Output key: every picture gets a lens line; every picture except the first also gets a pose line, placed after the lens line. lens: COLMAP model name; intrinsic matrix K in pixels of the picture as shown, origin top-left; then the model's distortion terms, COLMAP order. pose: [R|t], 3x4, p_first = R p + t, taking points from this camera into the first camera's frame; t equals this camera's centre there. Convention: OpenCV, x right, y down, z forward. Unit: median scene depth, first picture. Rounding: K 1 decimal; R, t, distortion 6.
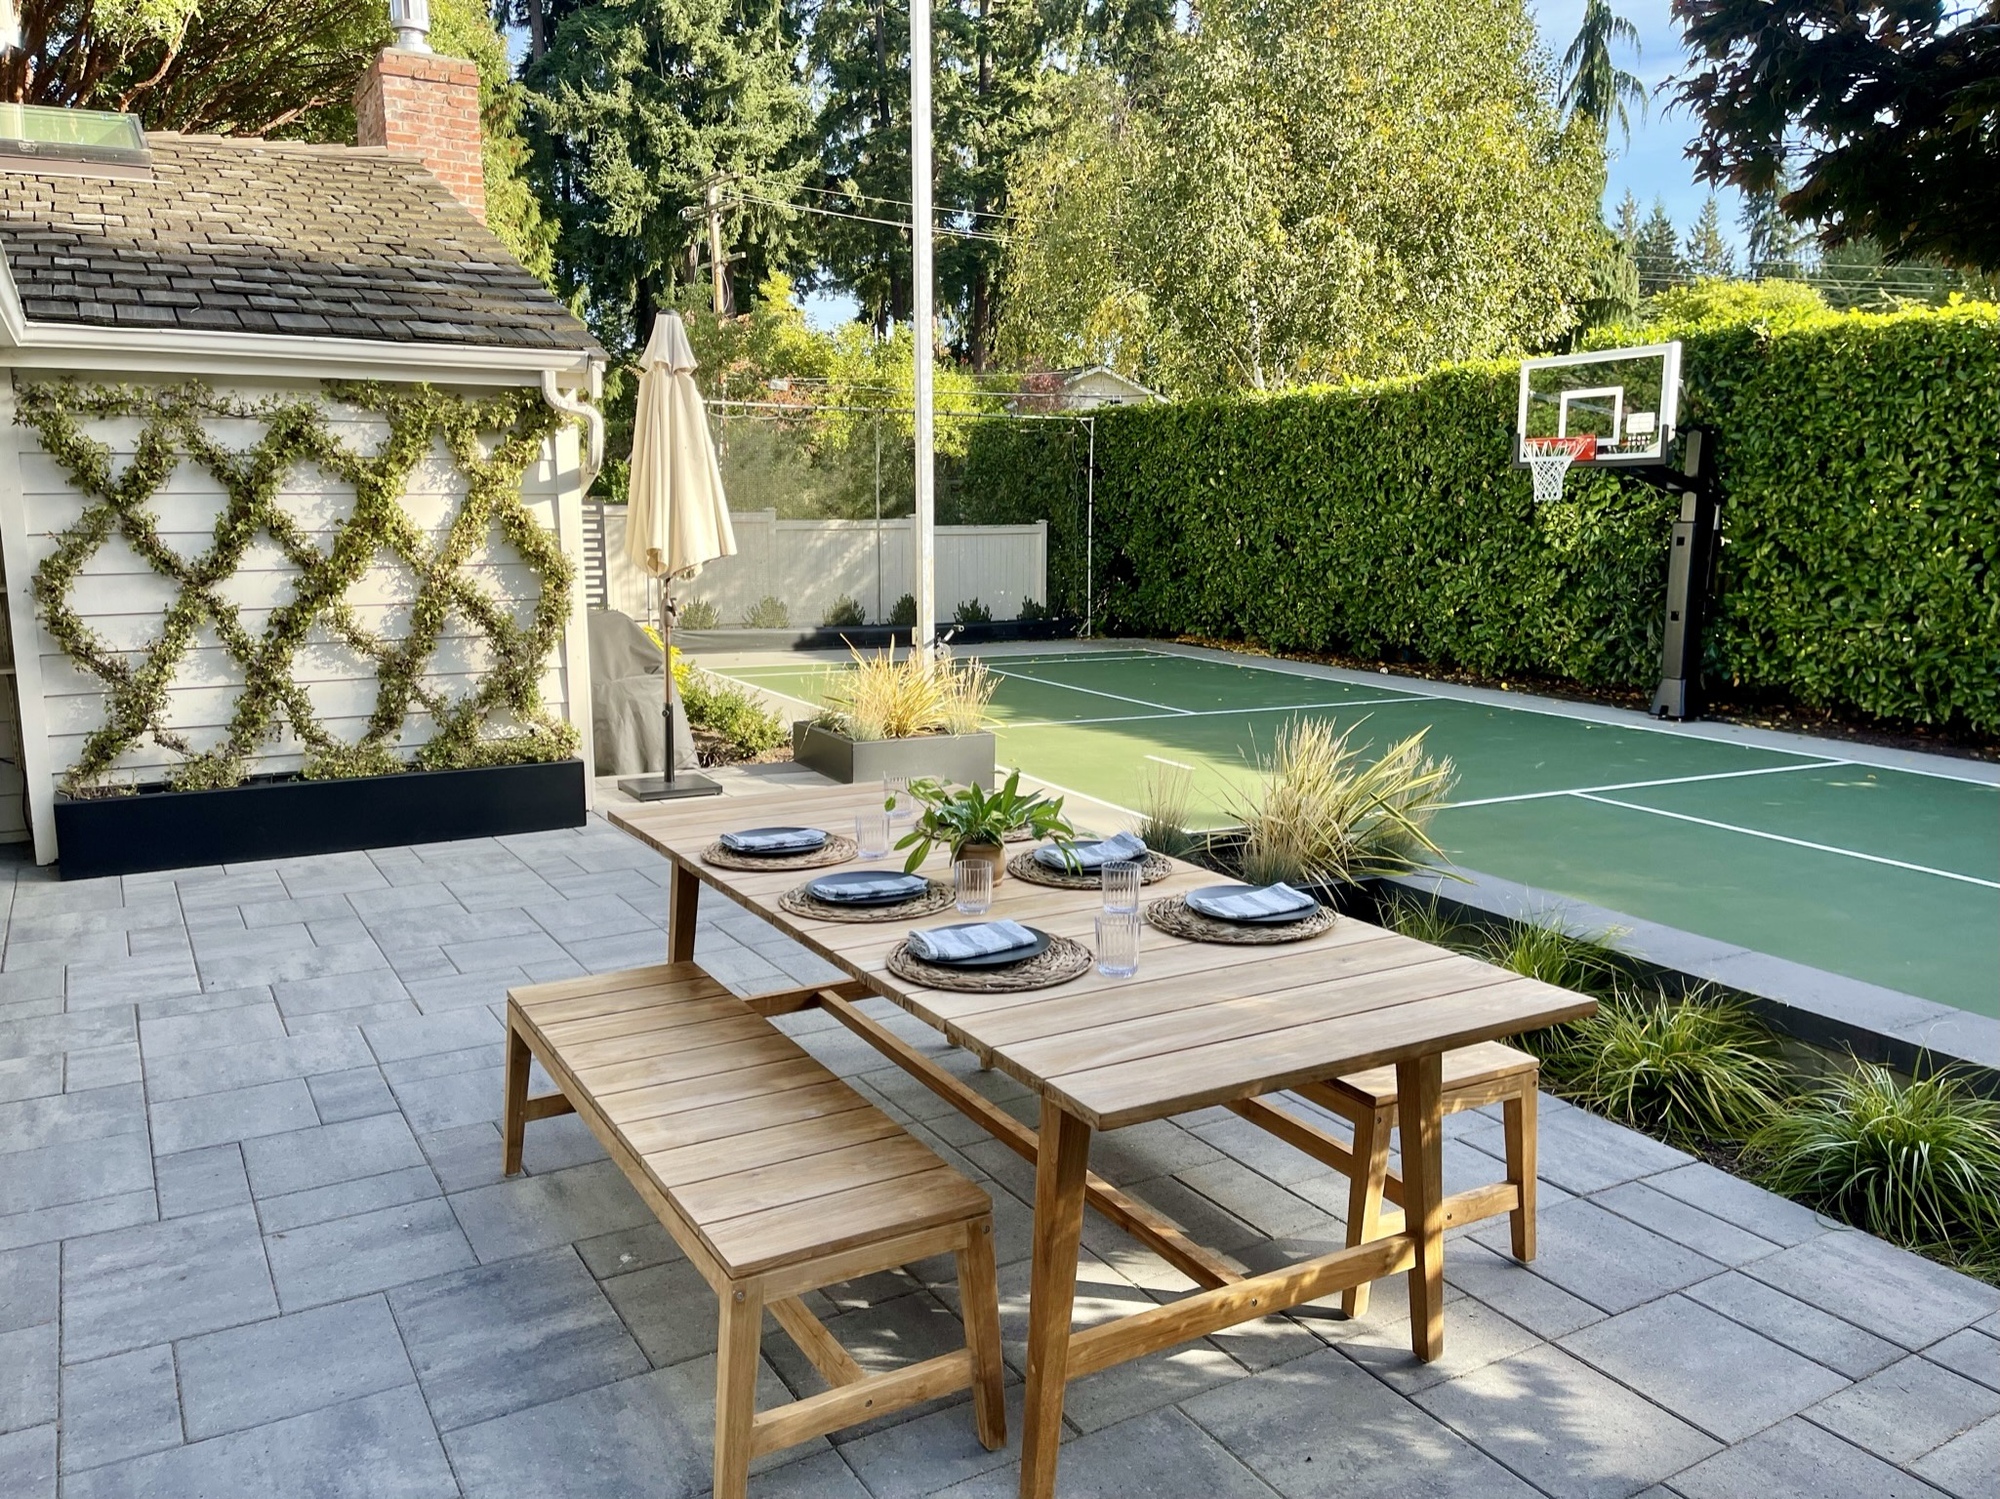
lens RADIAL K [[1534.9, 0, 1007.8], [0, 1534.9, 753.7], [0, 0, 1]] dist [0.053934, -0.061828]
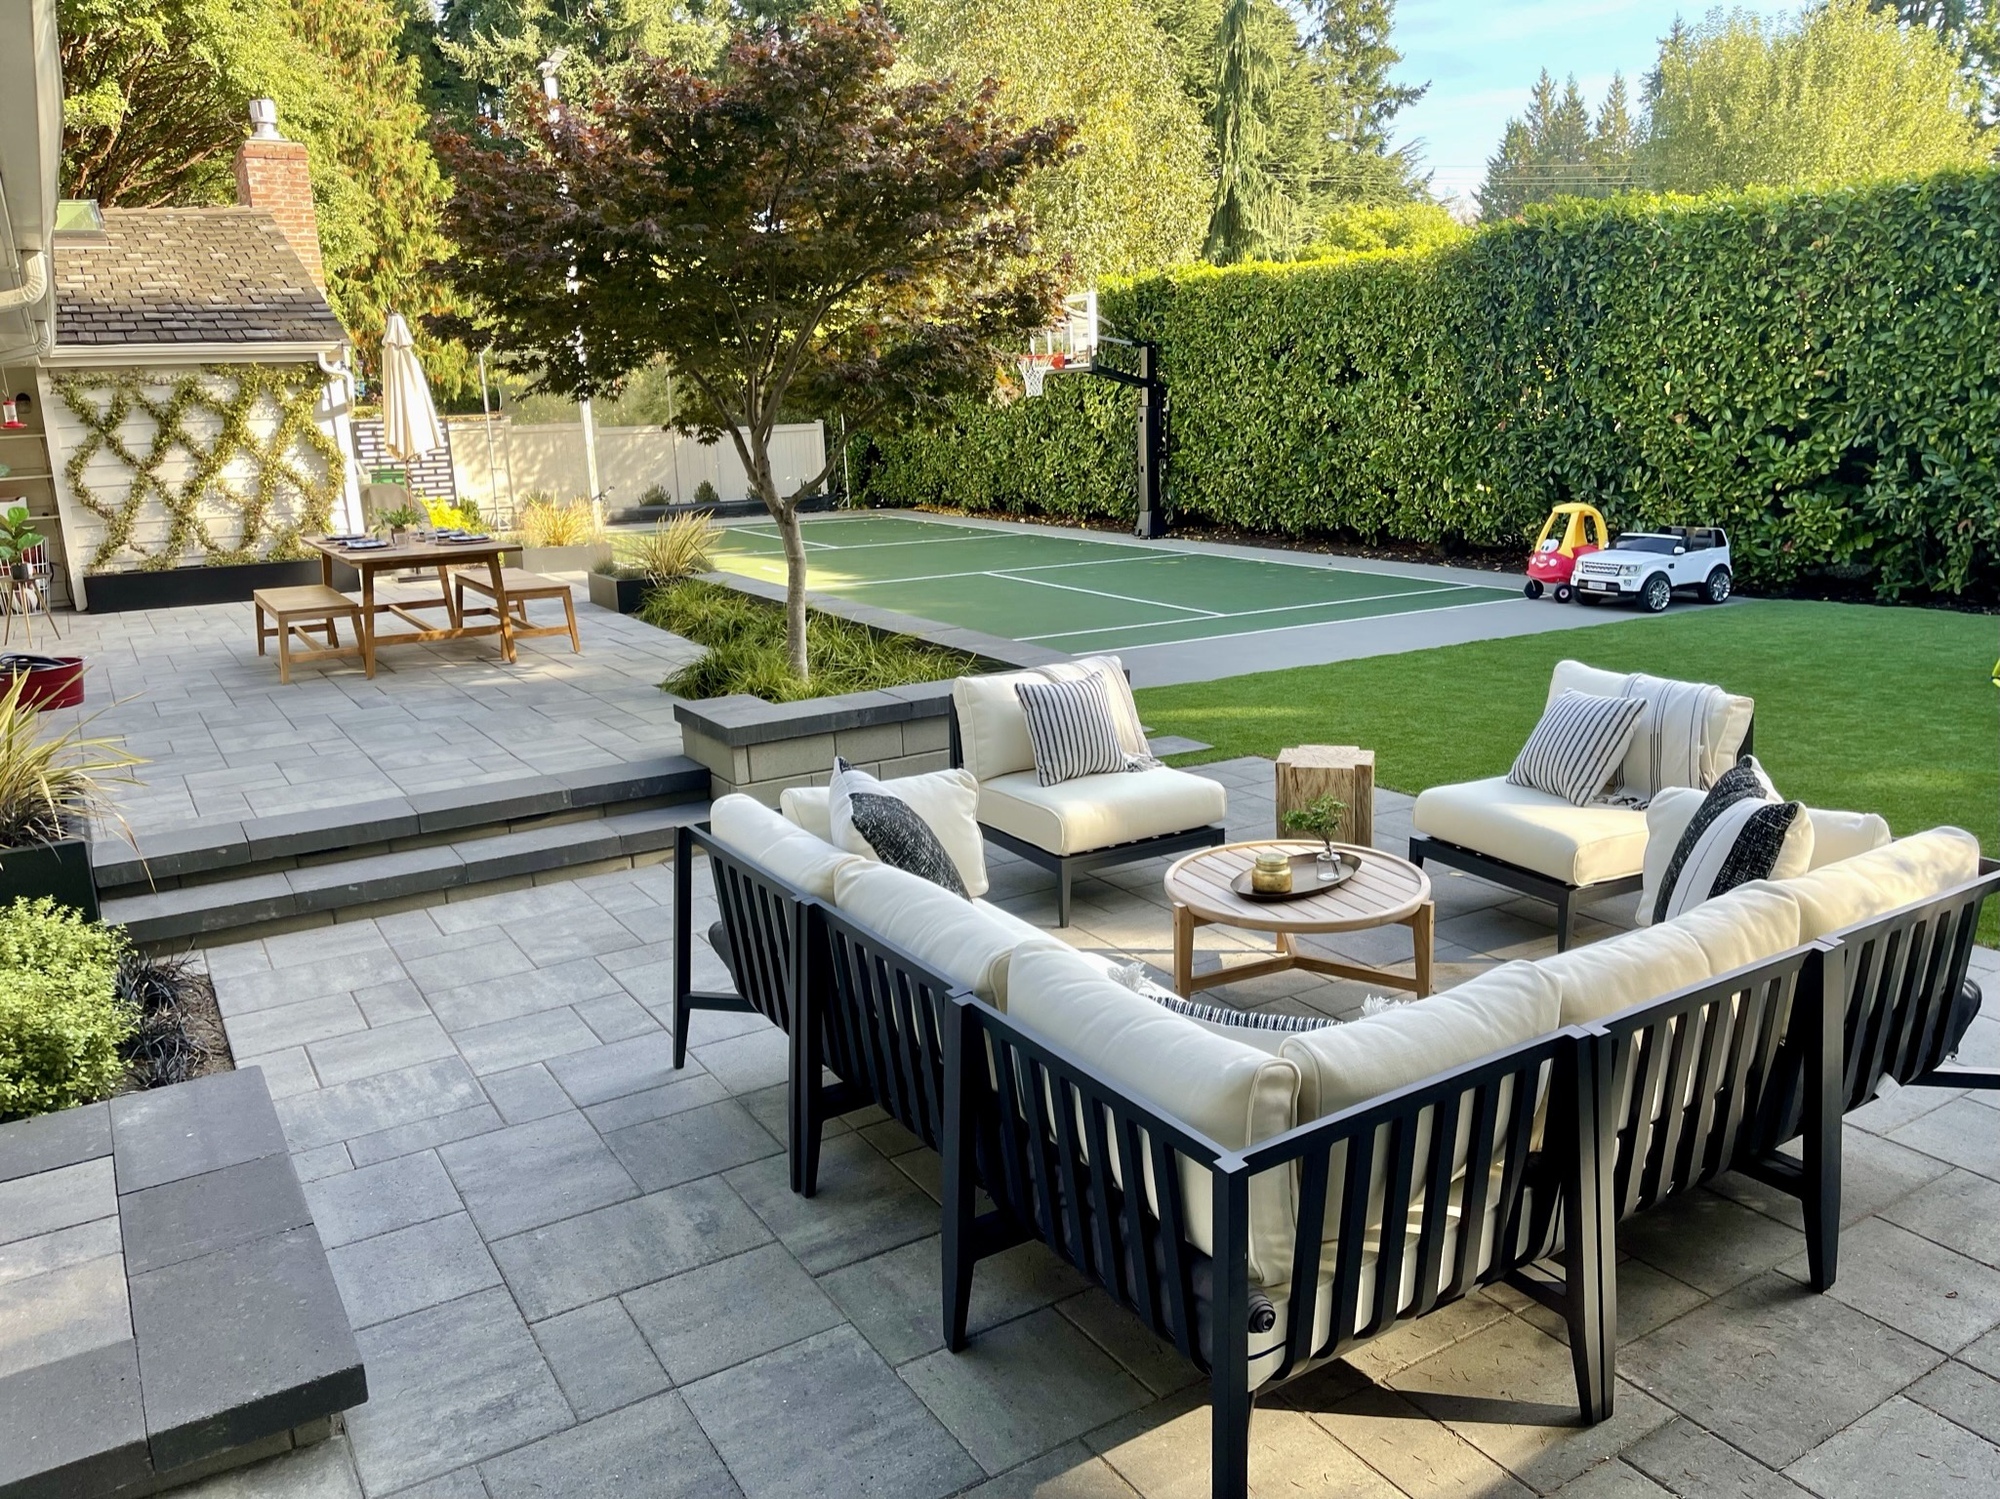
lens RADIAL K [[1514.6, 0, 1017.6], [0, 1514.6, 741.7], [0, 0, 1]] dist [0.093809, -0.131287]
pose [[0.999017, -0.043374, 0.009147, 0.546006], [0.042782, 0.997445, 0.057212, 0.168137], [-0.011606, -0.056764, 0.998320, -0.977145]]
